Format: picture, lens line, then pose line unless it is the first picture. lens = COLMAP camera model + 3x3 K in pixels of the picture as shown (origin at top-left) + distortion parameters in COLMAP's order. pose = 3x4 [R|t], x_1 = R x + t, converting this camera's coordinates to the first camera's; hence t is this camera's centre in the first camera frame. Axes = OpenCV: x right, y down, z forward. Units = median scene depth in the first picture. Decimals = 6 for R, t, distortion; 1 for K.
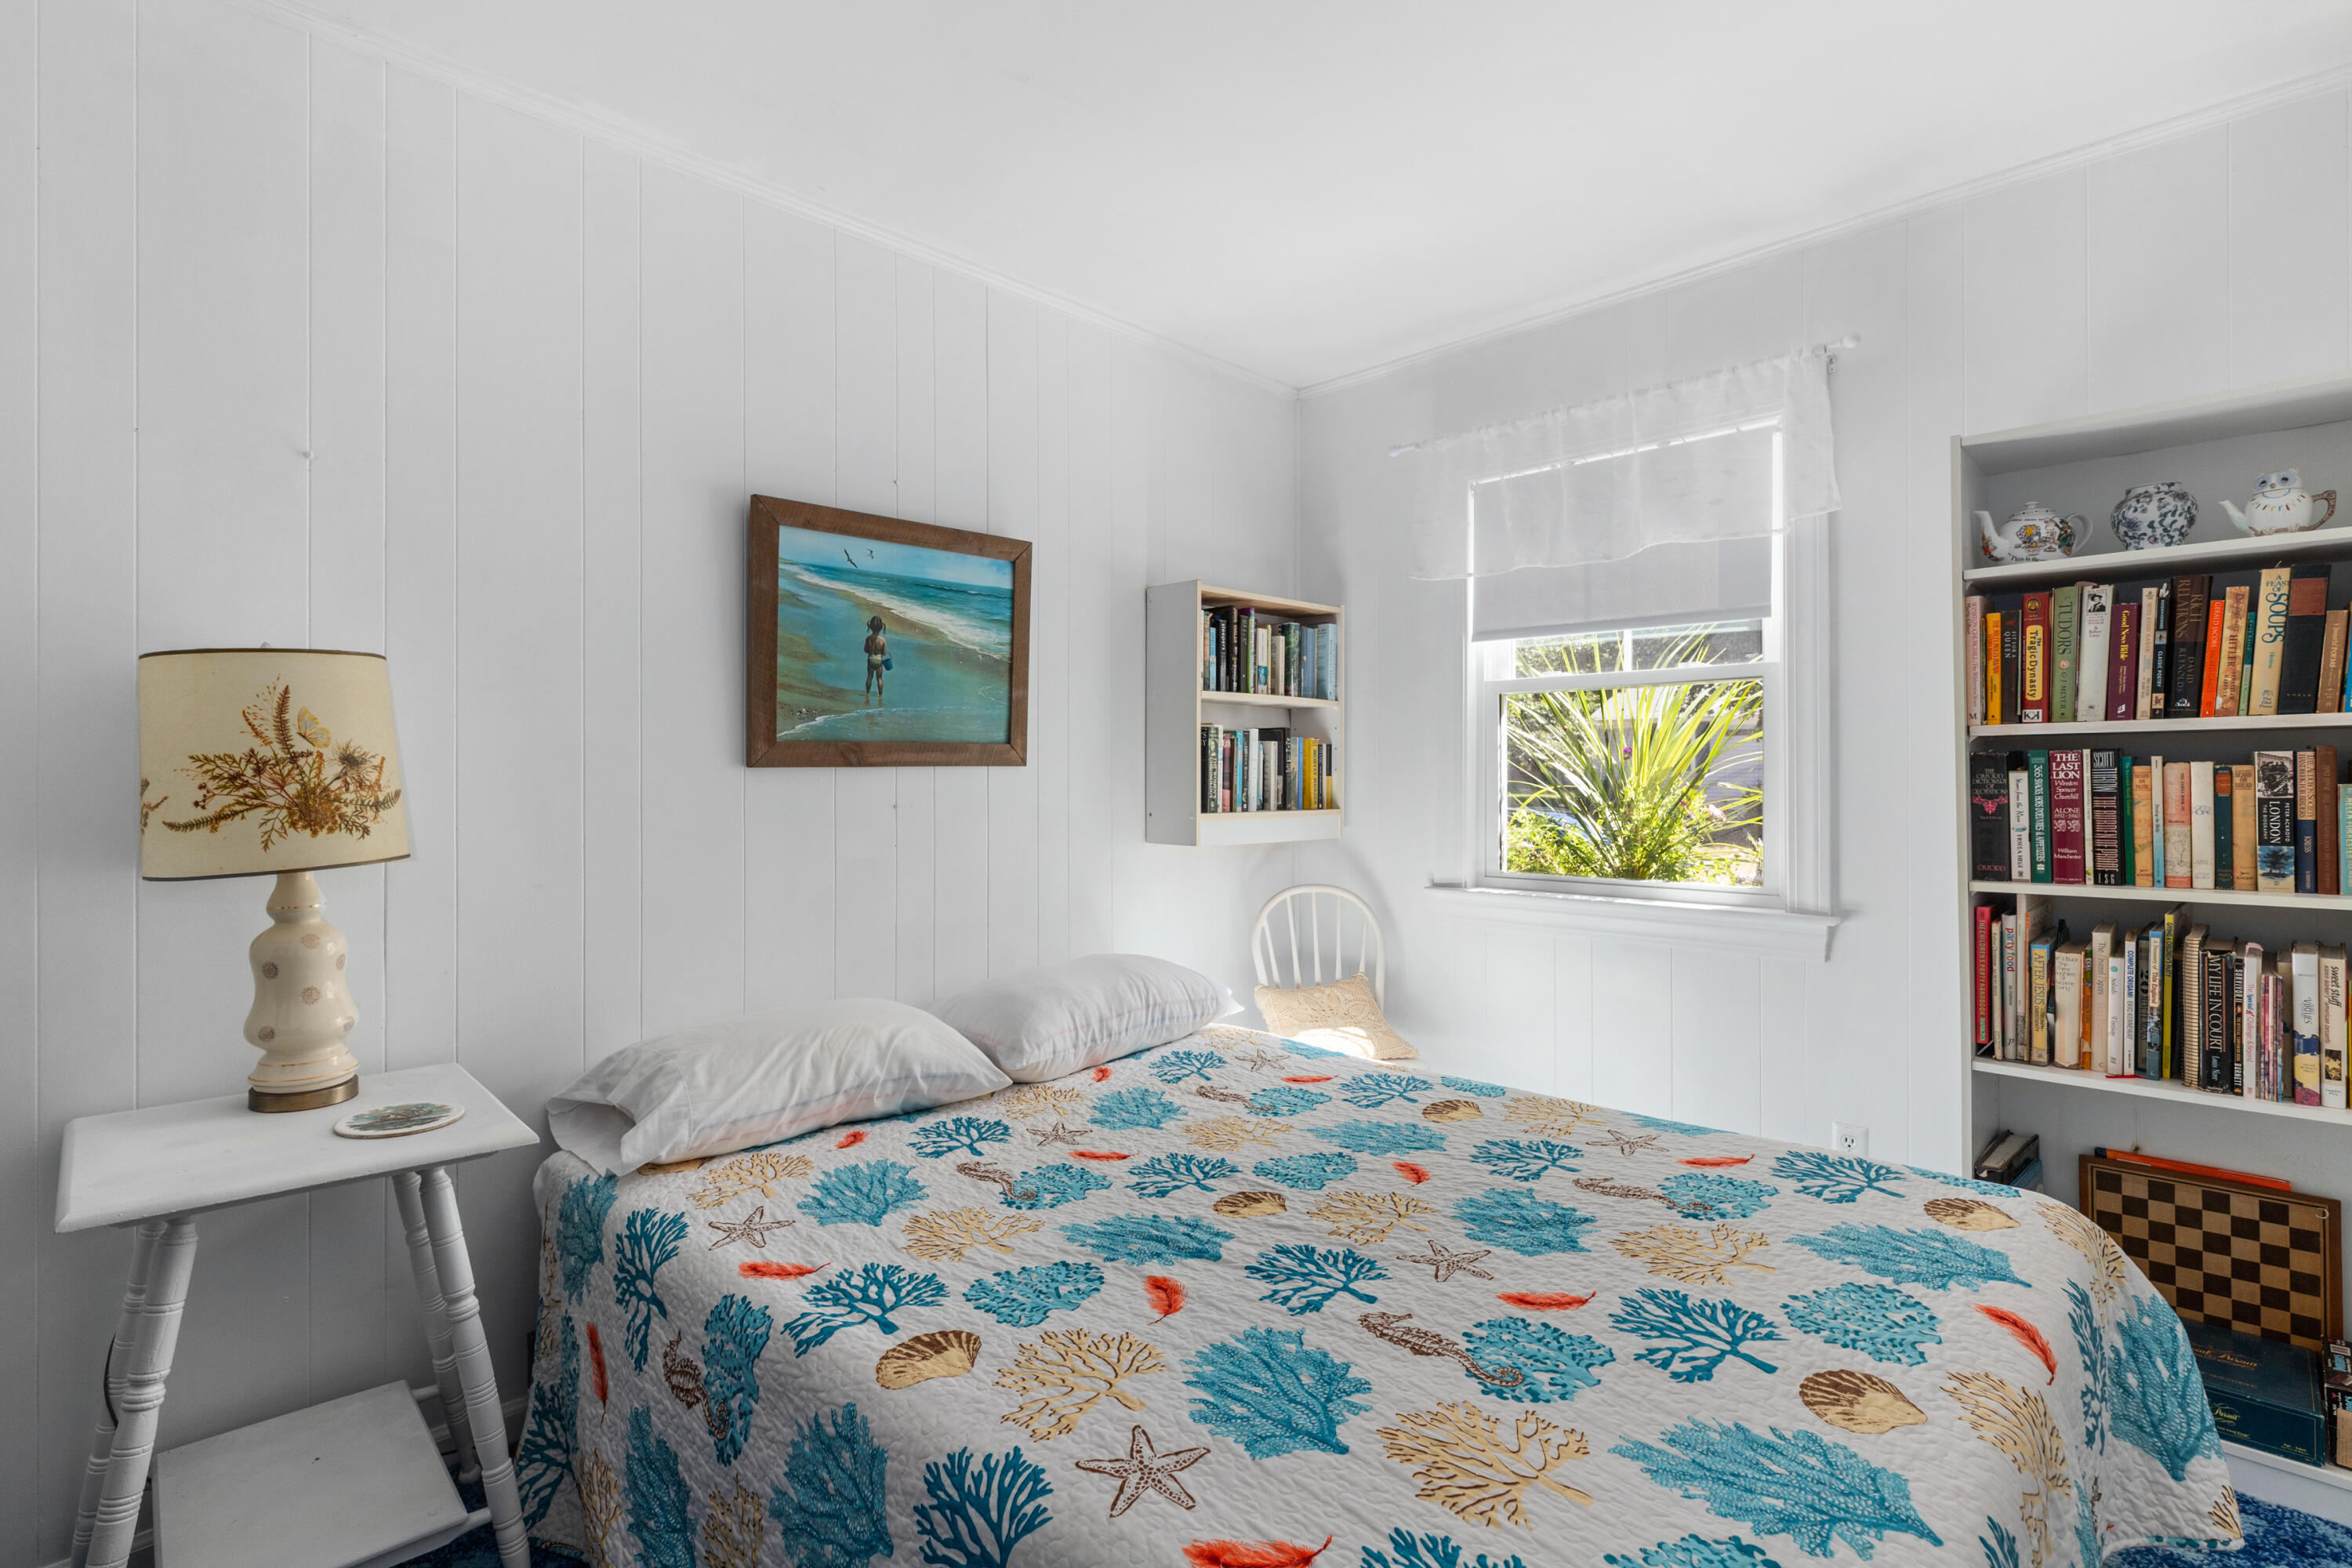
lens RADIAL K [[1100.6, 0, 1167.4], [0, 1100.6, 775.8], [0, 0, 1]] dist [0.001983, 0.000044]
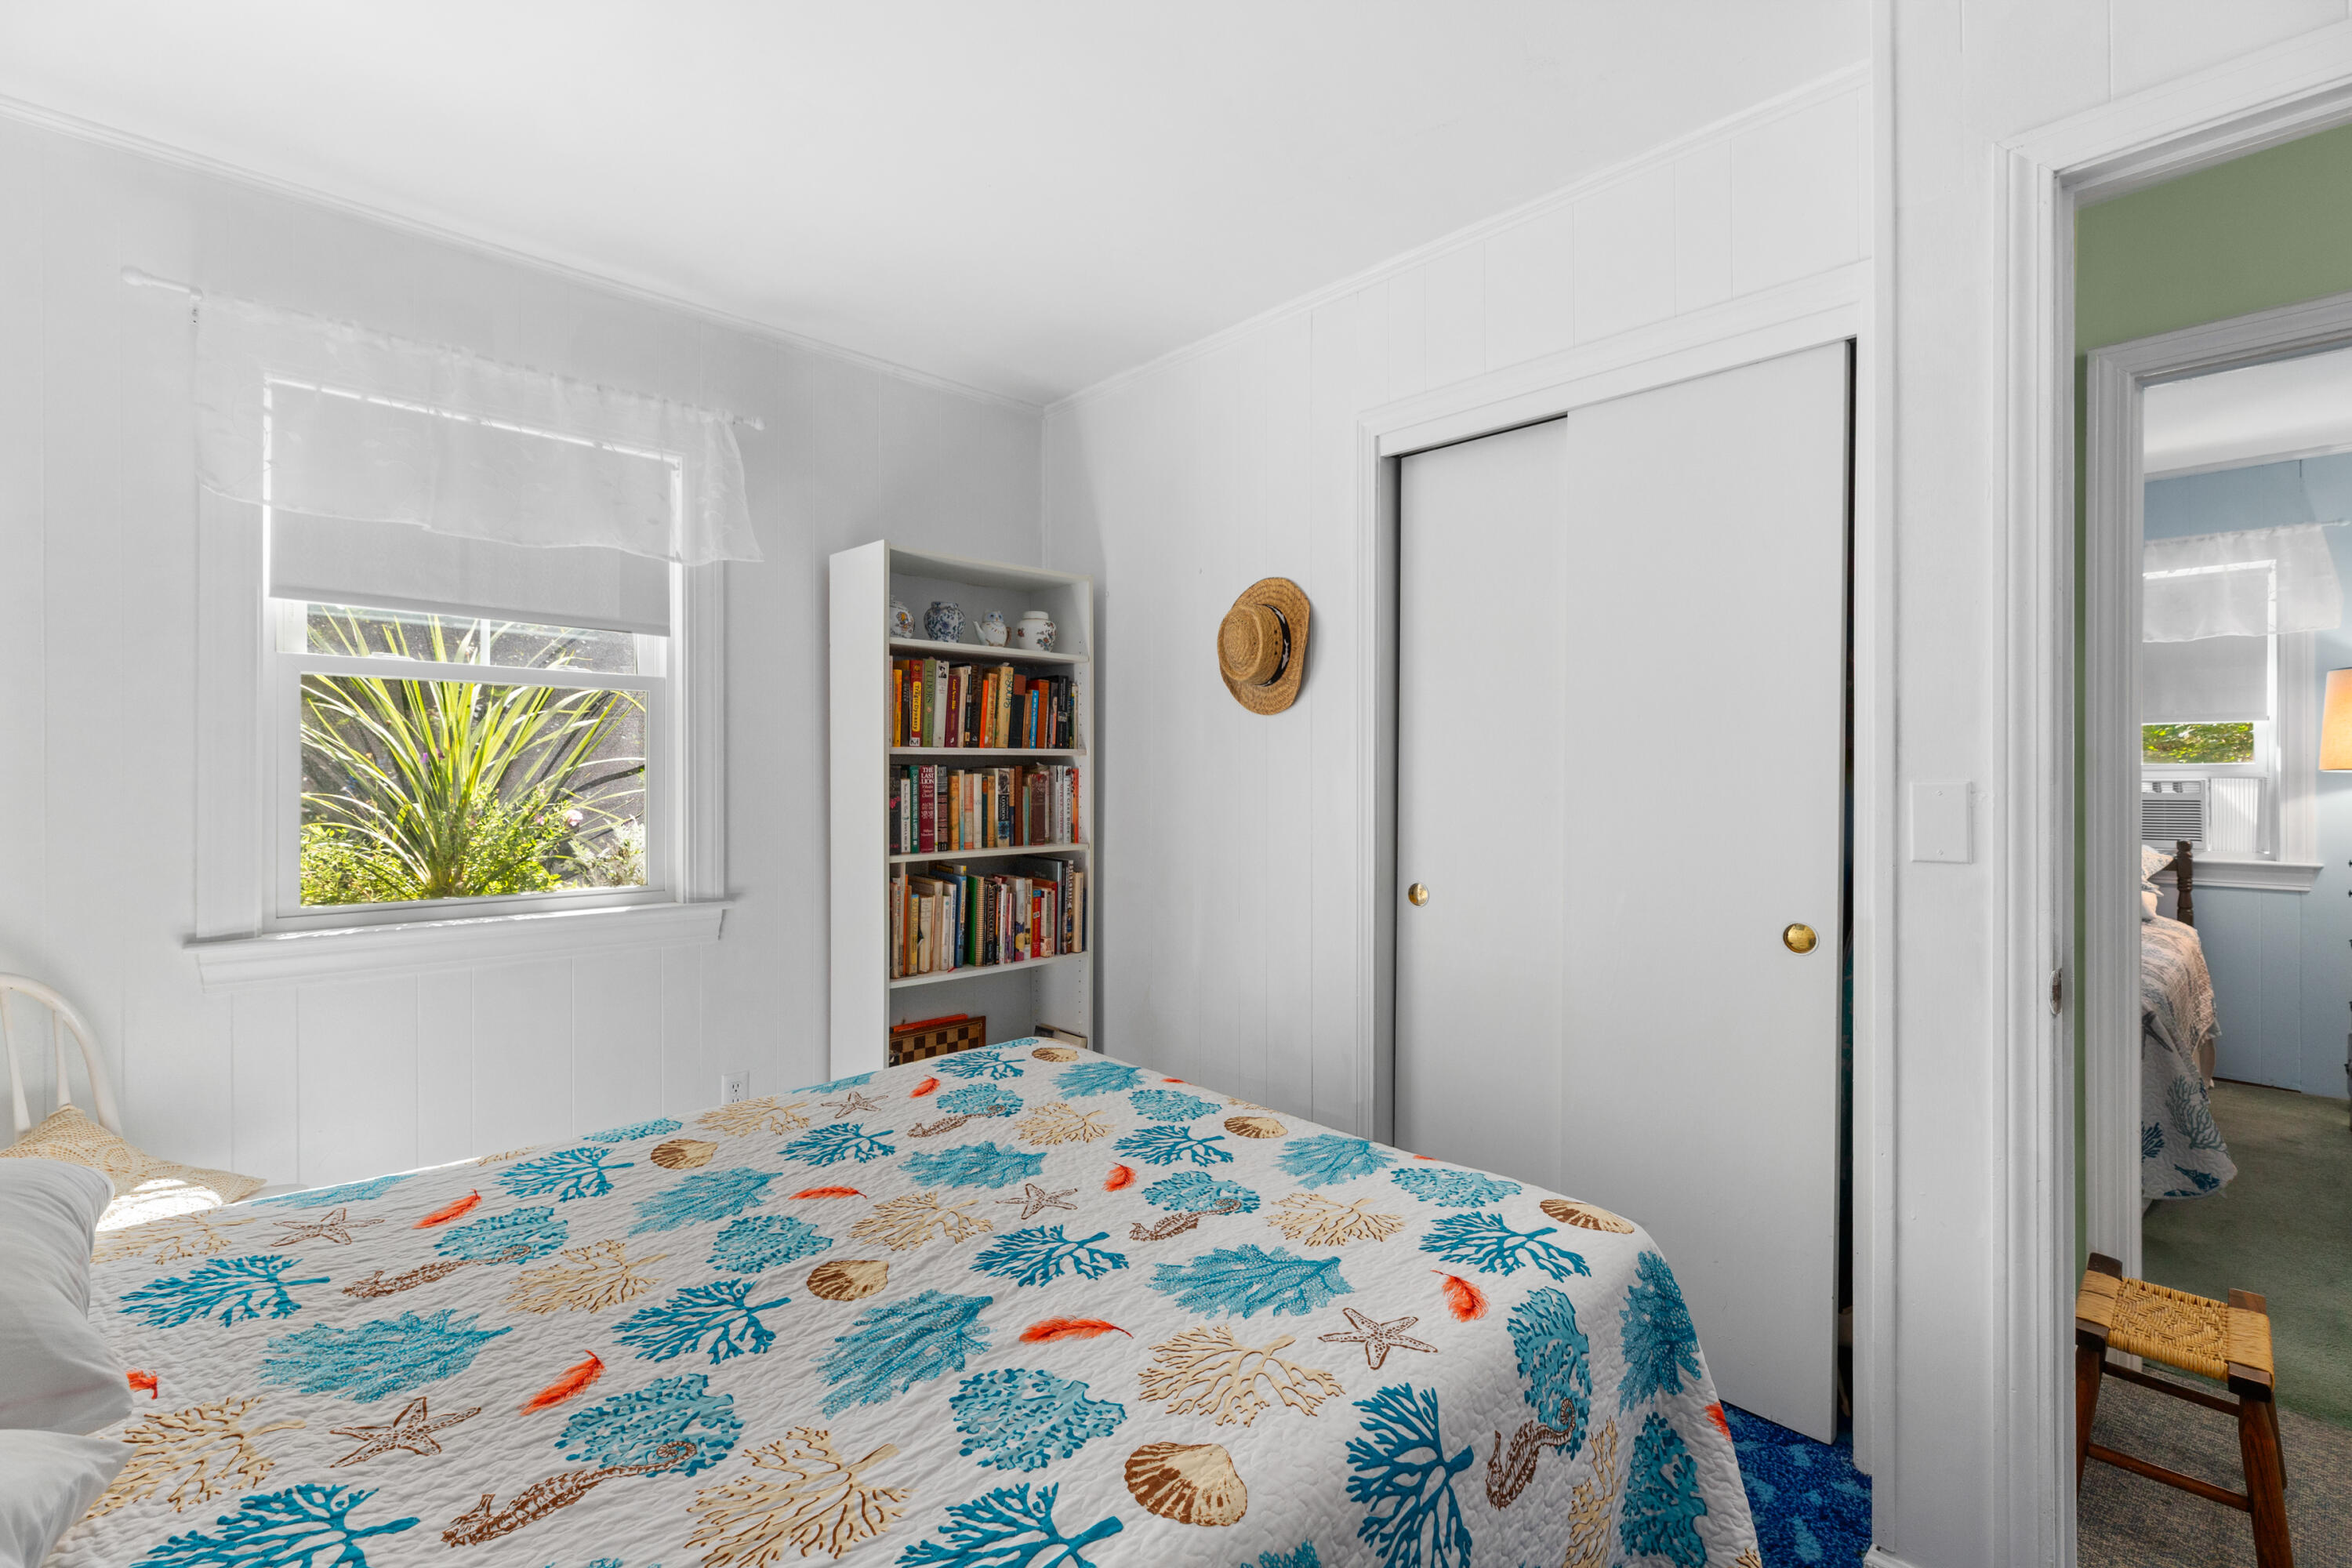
lens RADIAL K [[1048.1, 0, 1172.1], [0, 1048.1, 776.5], [0, 0, 1]] dist [0.004257, -0.000544]
pose [[0.034104, 0.005530, 0.999403, -0.680811], [-0.003464, 0.999979, -0.005415, -0.000953], [-0.999412, -0.003277, 0.034122, 0.661489]]
